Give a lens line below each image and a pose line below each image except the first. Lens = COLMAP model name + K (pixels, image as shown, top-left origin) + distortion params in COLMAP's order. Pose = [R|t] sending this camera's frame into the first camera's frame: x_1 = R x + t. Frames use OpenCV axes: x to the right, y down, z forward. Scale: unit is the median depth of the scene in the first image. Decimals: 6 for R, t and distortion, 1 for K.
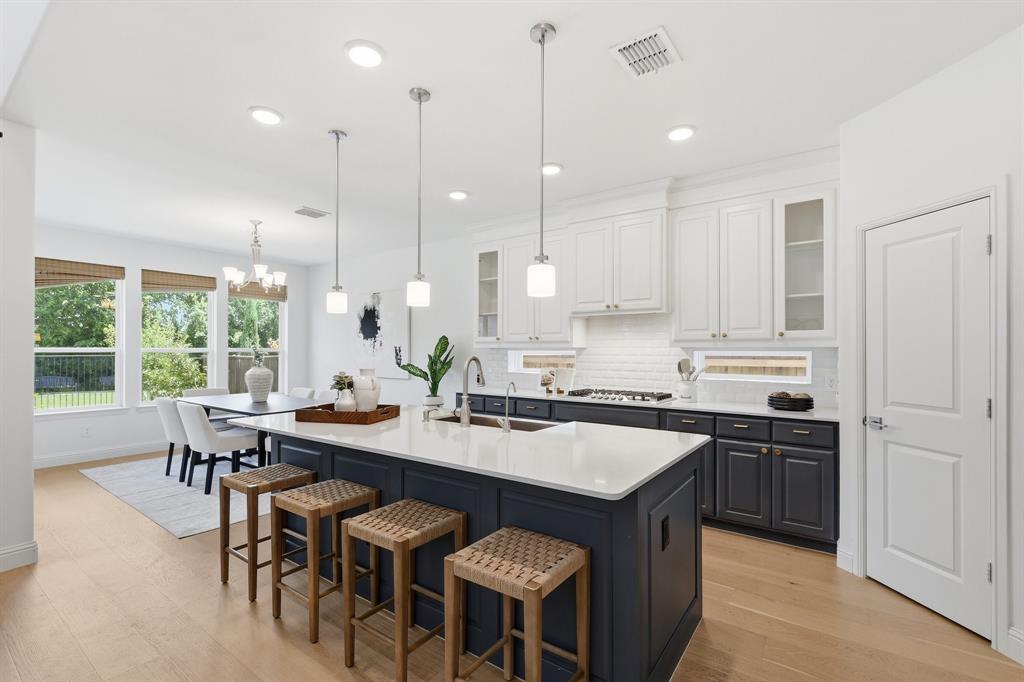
lens RADIAL K [[451.0, 0, 512.0], [0, 451.0, 341.8], [0, 0, 1]] dist [0.001781, -0.000194]
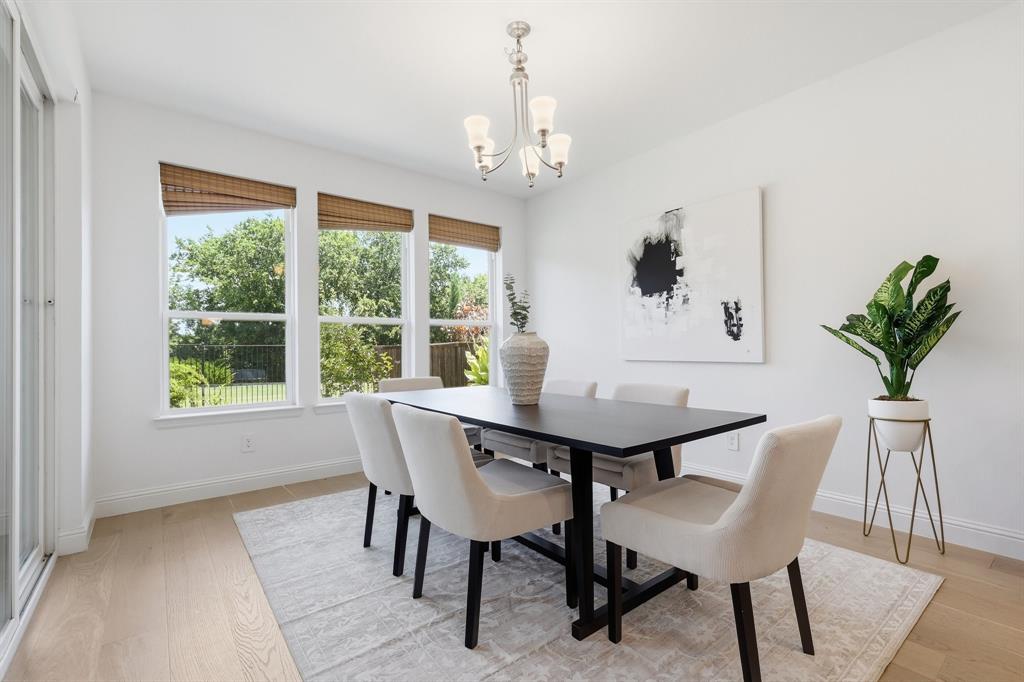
lens RADIAL K [[451.0, 0, 512.0], [0, 451.0, 341.8], [0, 0, 1]] dist [0.001781, -0.000194]
pose [[0.961873, -0.013479, -0.273165, -0.342174], [0.015370, 0.999870, 0.004783, 0.048915], [0.273065, -0.008799, 0.961955, 0.409162]]
